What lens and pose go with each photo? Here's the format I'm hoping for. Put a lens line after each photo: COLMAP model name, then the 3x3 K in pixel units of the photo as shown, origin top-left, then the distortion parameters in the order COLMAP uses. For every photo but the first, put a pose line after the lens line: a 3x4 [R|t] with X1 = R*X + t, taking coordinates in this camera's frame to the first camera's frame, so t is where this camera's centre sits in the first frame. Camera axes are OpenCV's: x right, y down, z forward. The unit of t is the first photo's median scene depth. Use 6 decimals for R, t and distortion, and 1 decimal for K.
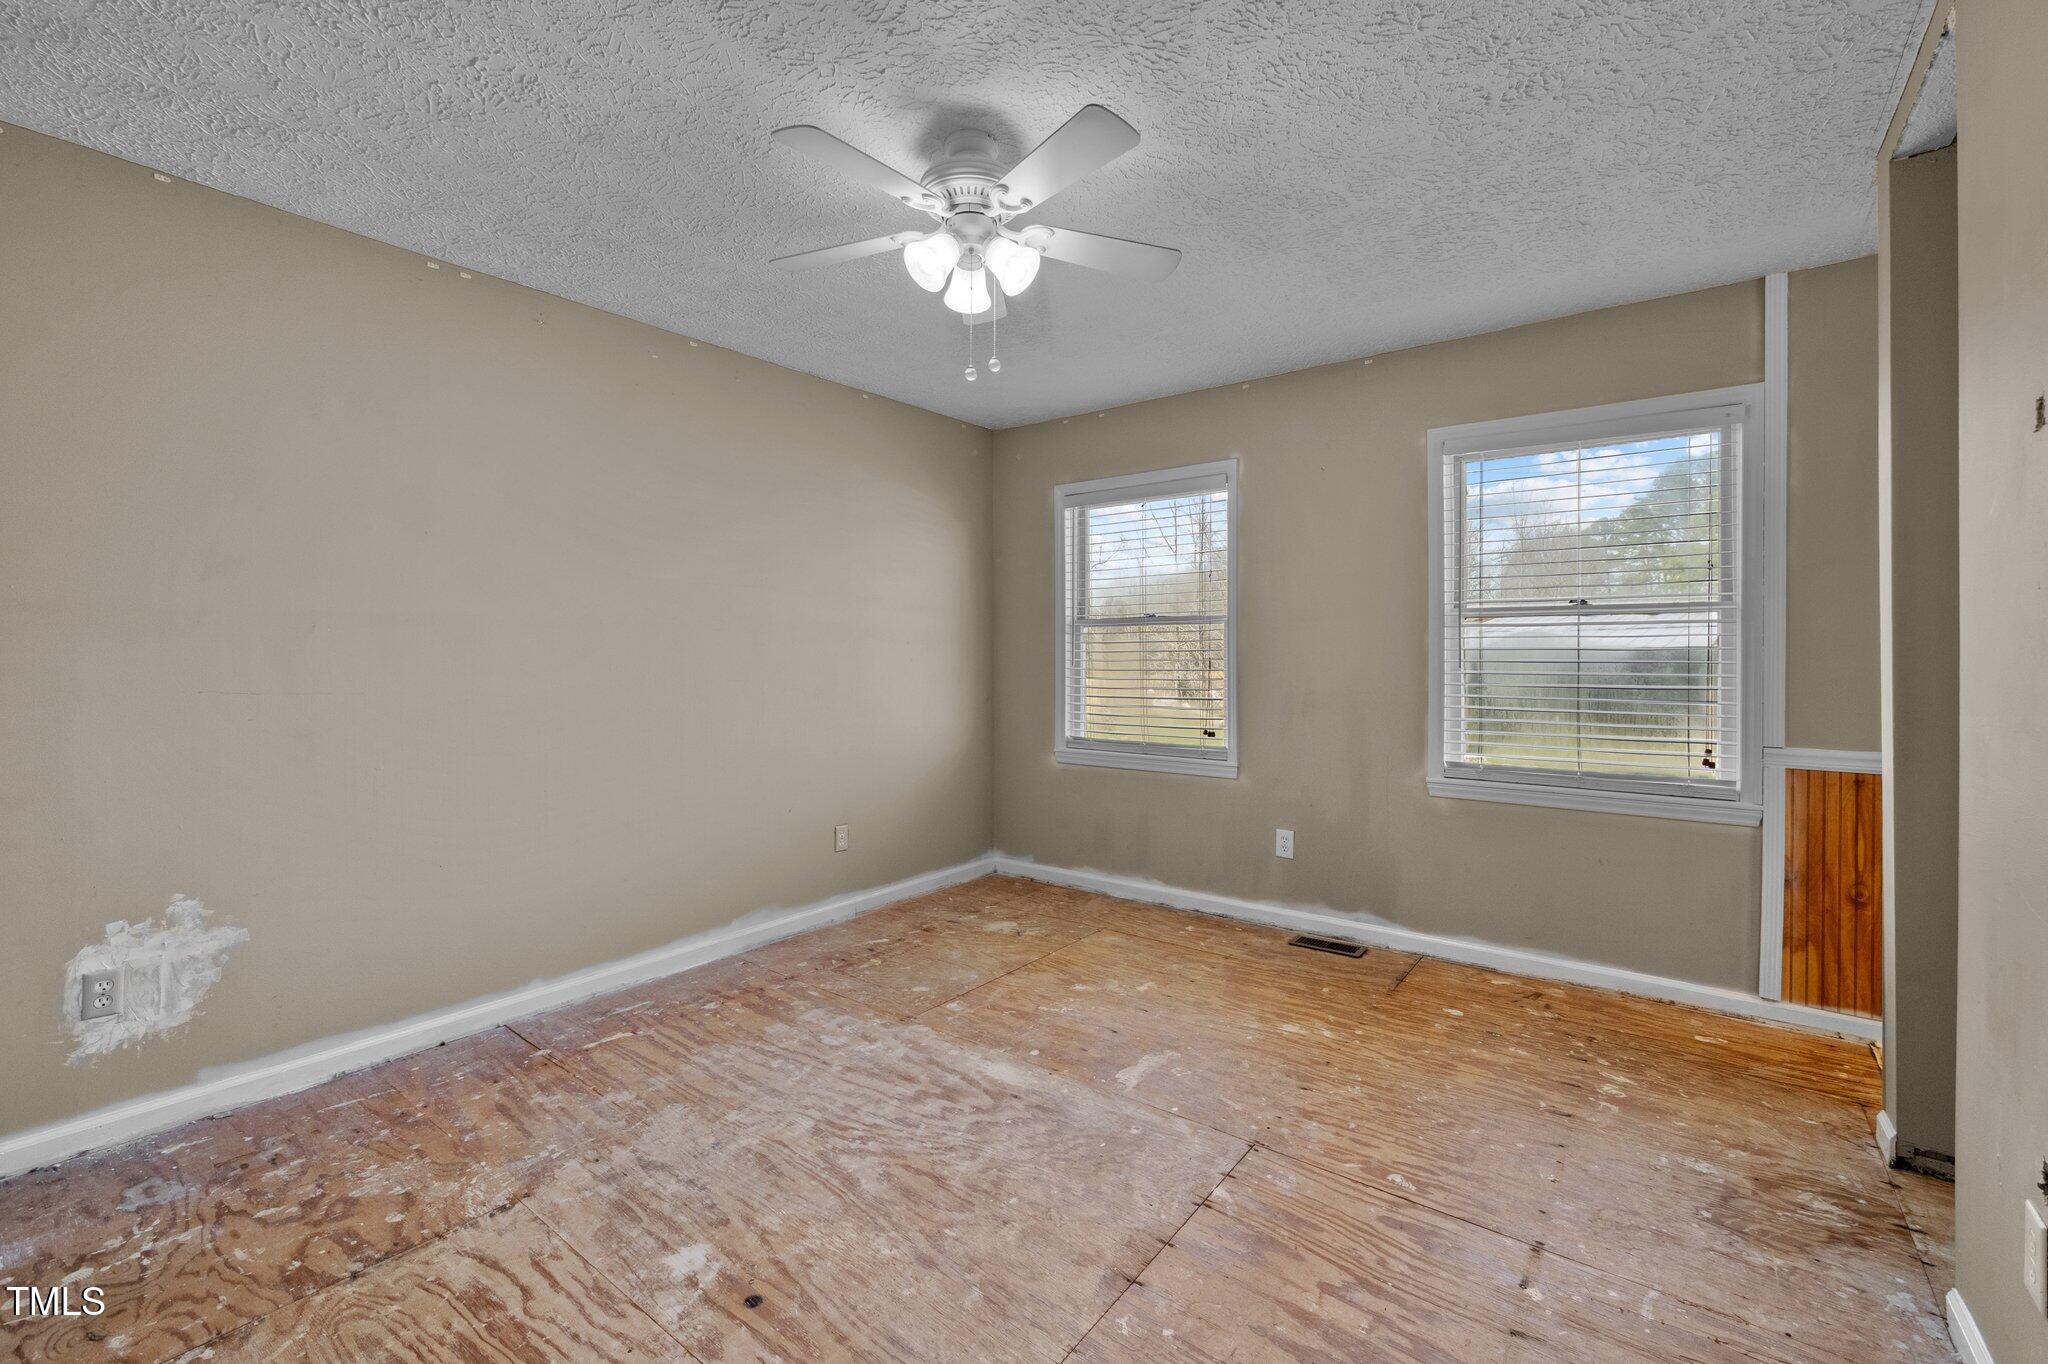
lens RADIAL K [[864.3, 0, 1029.9], [0, 864.3, 661.7], [0, 0, 1]] dist [-0.007815, 0.000998]
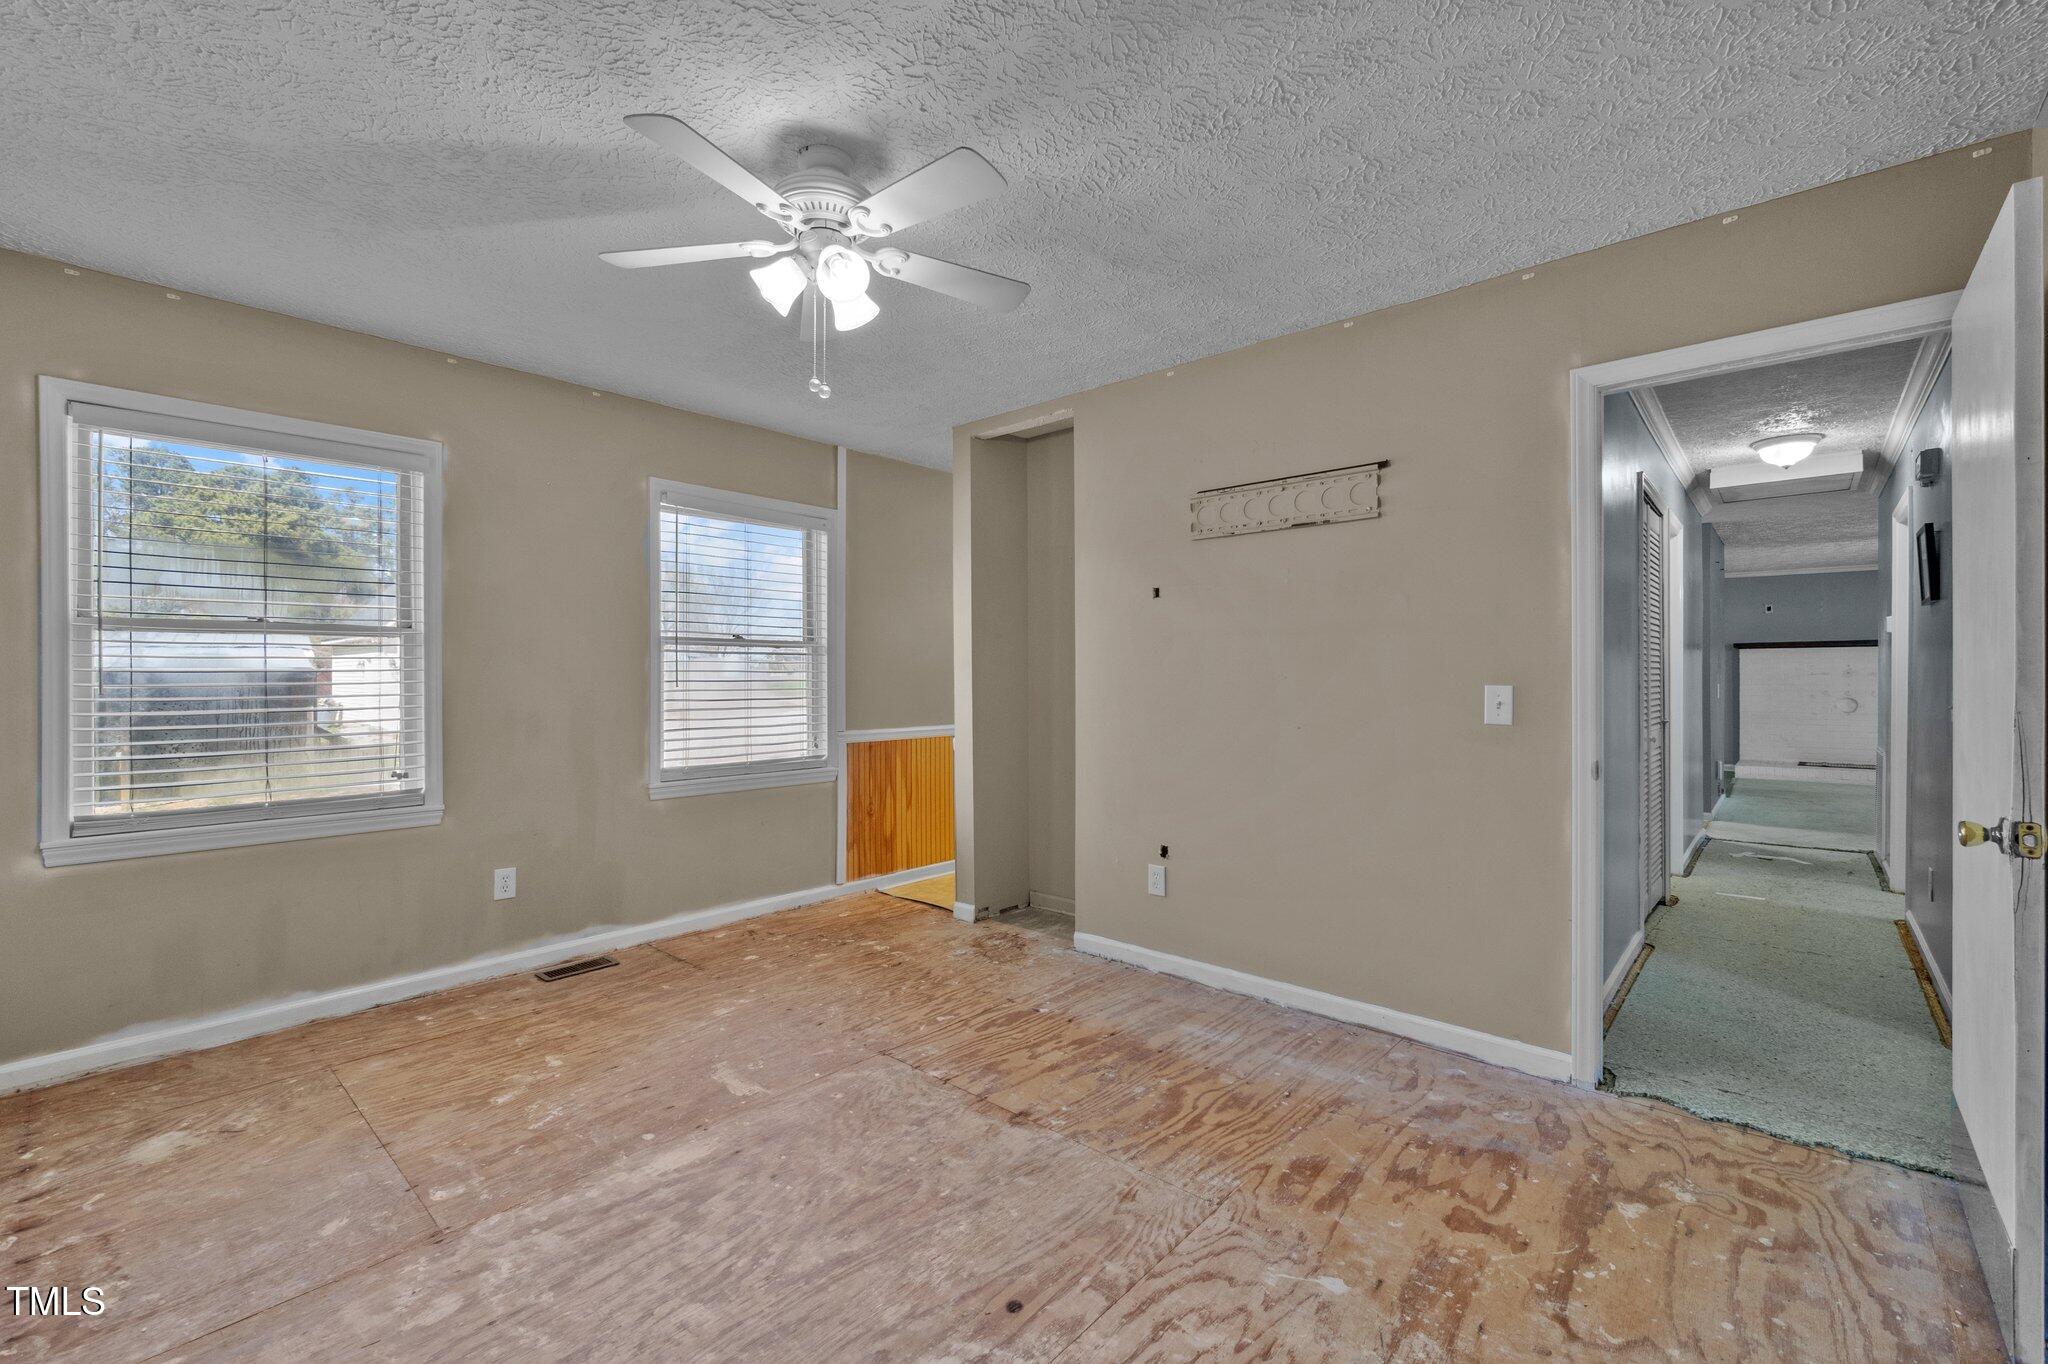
lens RADIAL K [[864.3, 0, 1025.6], [0, 864.3, 682.0], [0, 0, 1]] dist [-0.007815, 0.000998]
pose [[0.071016, -0.006827, 0.997452, -0.753536], [0.009089, 0.999939, 0.006197, -0.002795], [-0.997434, 0.008625, 0.071074, 0.511903]]
